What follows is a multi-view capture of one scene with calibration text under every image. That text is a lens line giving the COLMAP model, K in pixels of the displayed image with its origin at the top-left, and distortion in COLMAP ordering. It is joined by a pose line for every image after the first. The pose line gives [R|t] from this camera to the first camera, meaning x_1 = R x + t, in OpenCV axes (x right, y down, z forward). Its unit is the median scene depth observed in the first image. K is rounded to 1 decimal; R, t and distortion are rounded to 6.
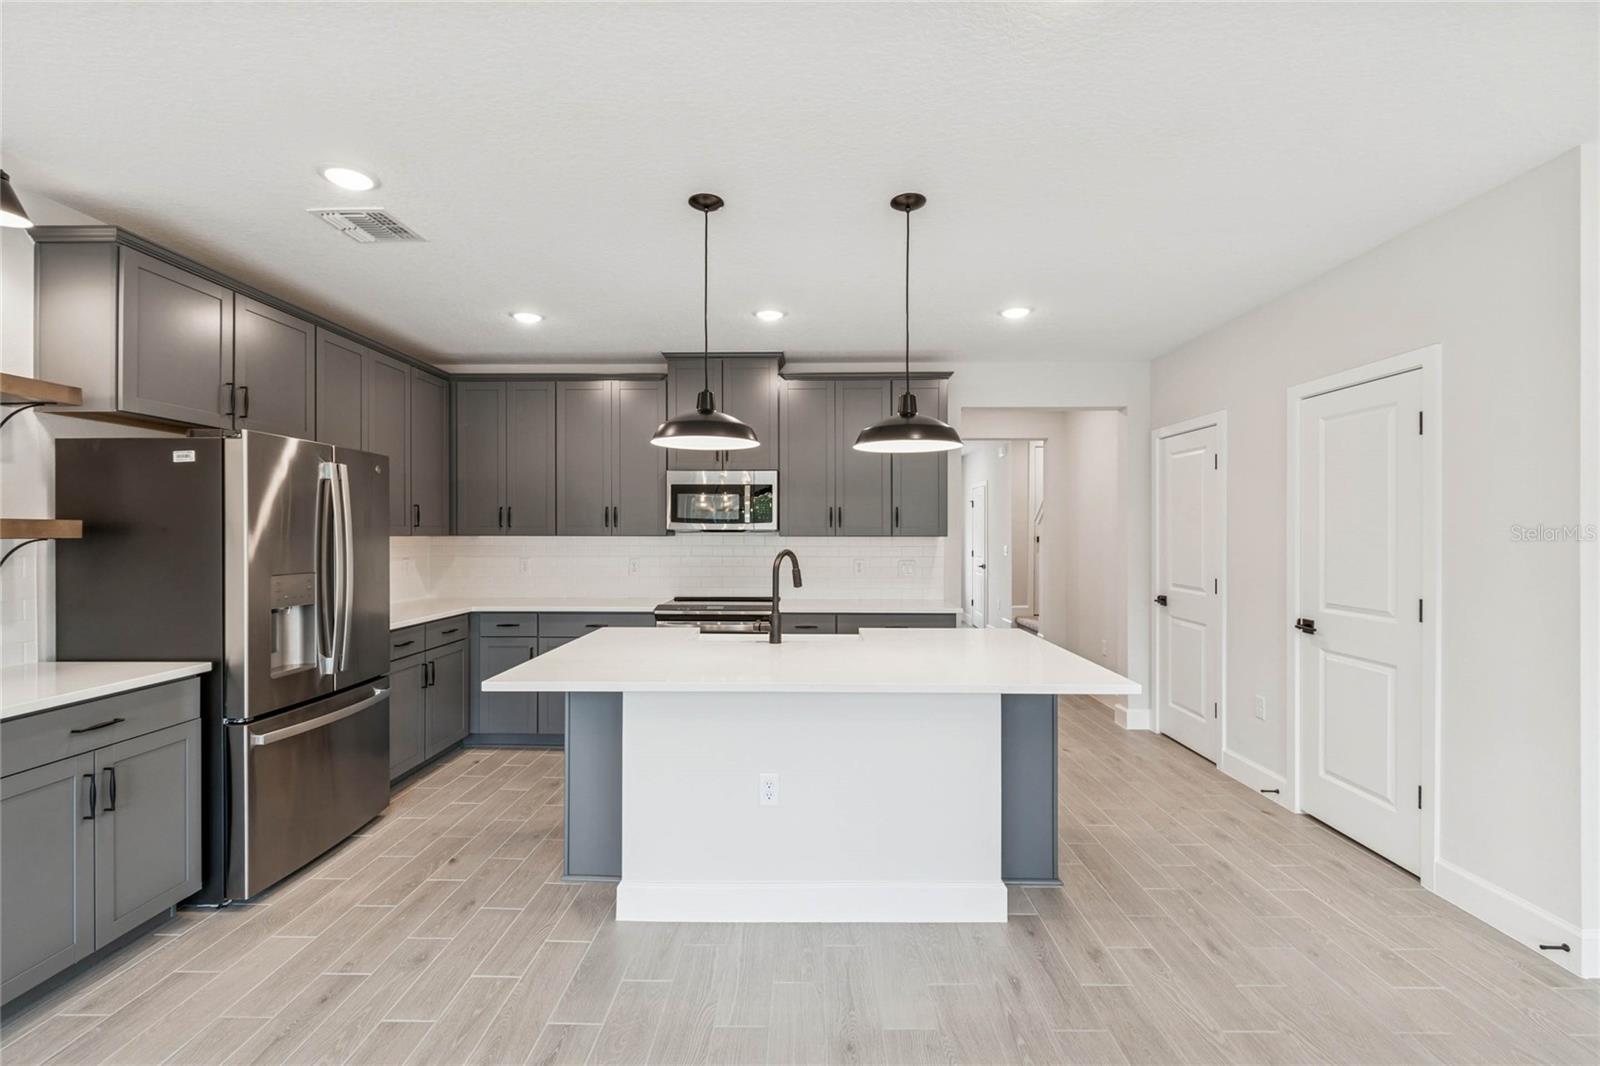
lens RADIAL K [[704.7, 0, 800.0], [0, 704.7, 532.6], [0, 0, 1]] dist [0.002263, -0.001994]
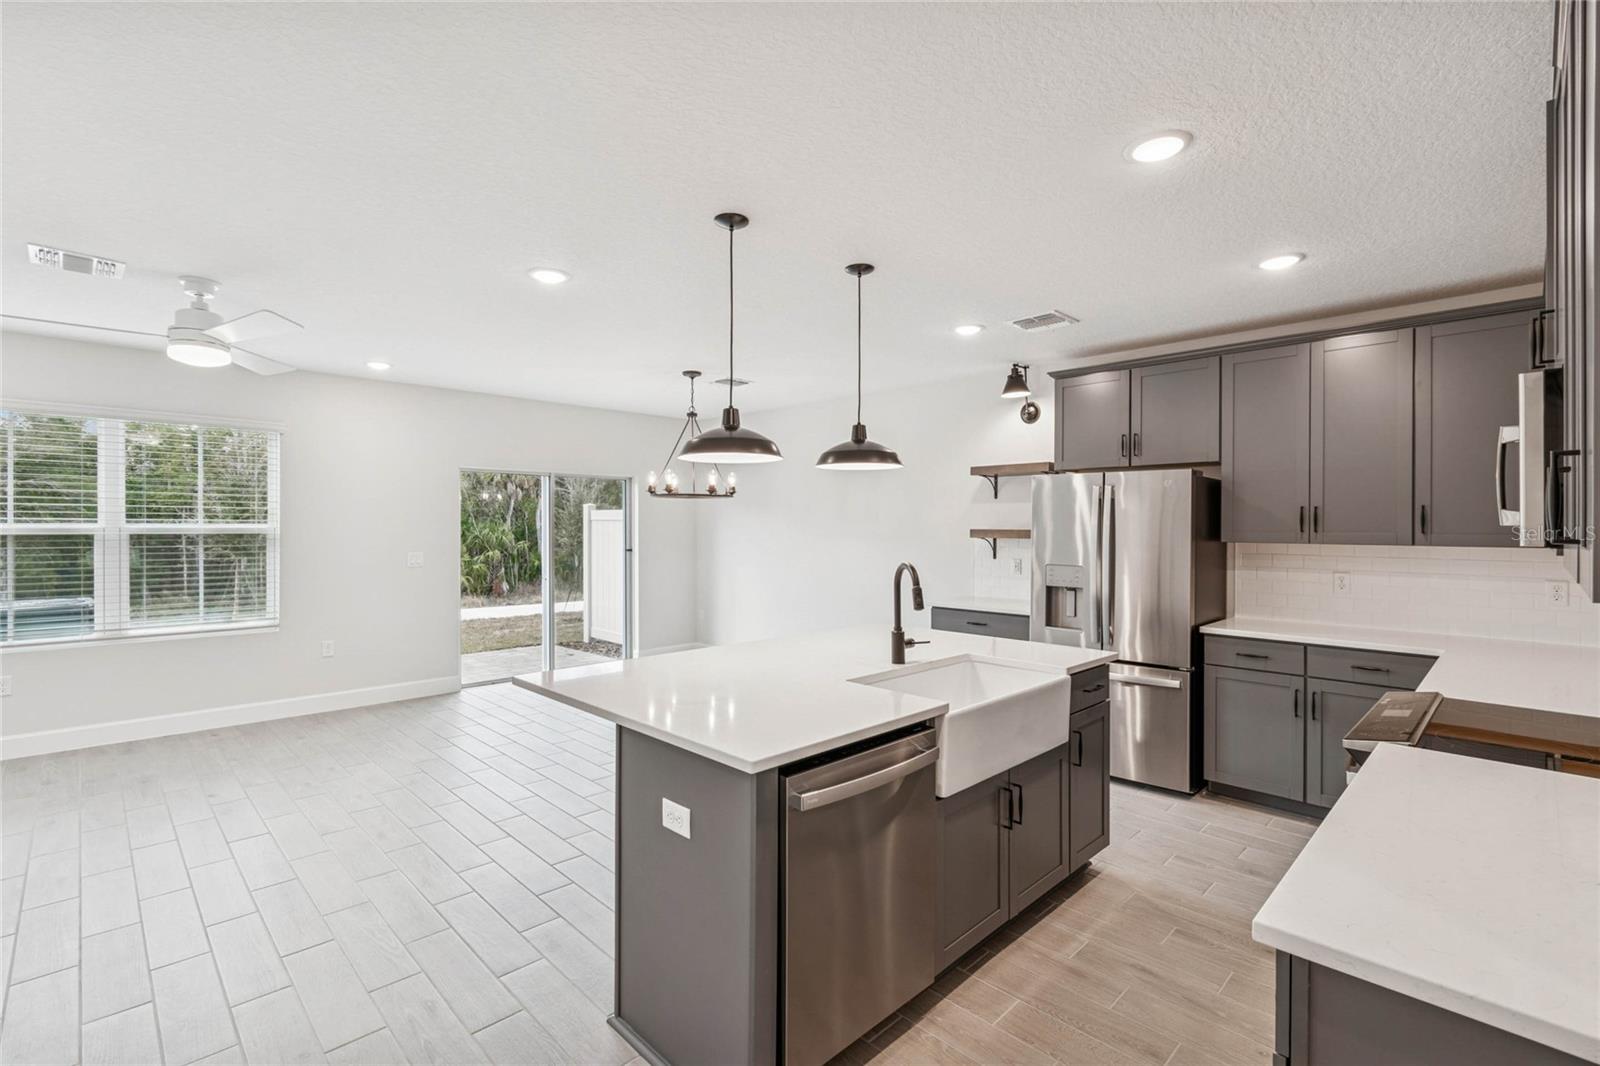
lens RADIAL K [[704.7, 0, 785.2], [0, 704.7, 527.3], [0, 0, 1]] dist [0.002263, -0.001994]
pose [[-0.697882, -0.002355, -0.716209, 0.703319], [-0.003311, 0.999995, -0.000062, -0.018315], [0.716205, 0.002328, -0.697886, 1.486506]]
